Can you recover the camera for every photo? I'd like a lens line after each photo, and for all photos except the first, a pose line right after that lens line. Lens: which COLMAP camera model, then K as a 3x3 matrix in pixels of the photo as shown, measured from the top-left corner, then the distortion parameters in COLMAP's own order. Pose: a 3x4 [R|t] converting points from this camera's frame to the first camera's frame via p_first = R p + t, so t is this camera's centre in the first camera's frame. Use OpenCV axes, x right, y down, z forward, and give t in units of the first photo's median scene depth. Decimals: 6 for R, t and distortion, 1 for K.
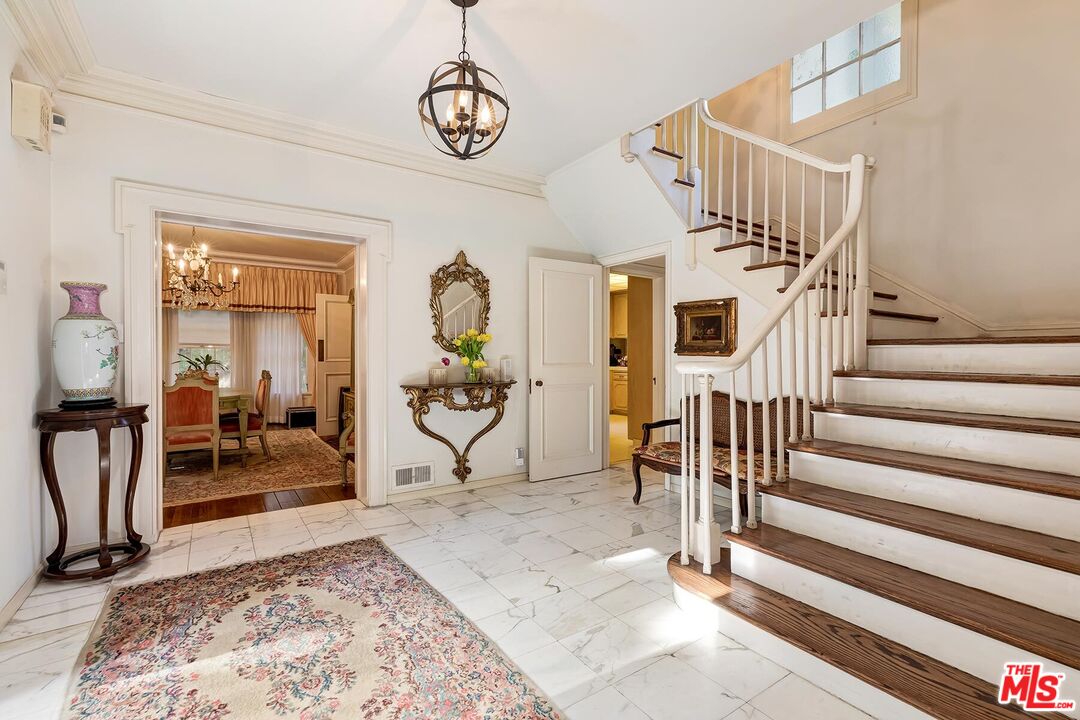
lens RADIAL K [[489.2, 0, 540.4], [0, 489.2, 355.7], [0, 0, 1]] dist [-0.000425, -0.000134]
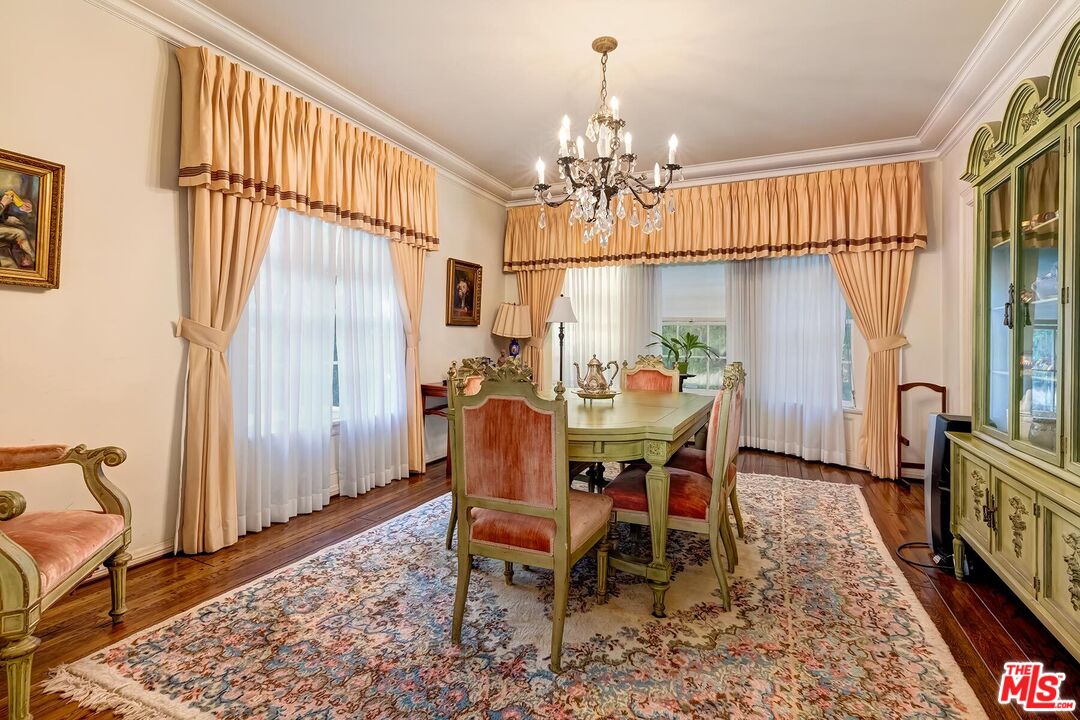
lens RADIAL K [[489.2, 0, 548.5], [0, 489.2, 340.0], [0, 0, 1]] dist [-0.000425, -0.000134]
pose [[0.518206, 0.002777, -0.855251, -0.212653], [-0.008872, 0.999958, -0.002129, 0.010227], [0.855210, 0.008692, 0.518209, 0.483446]]
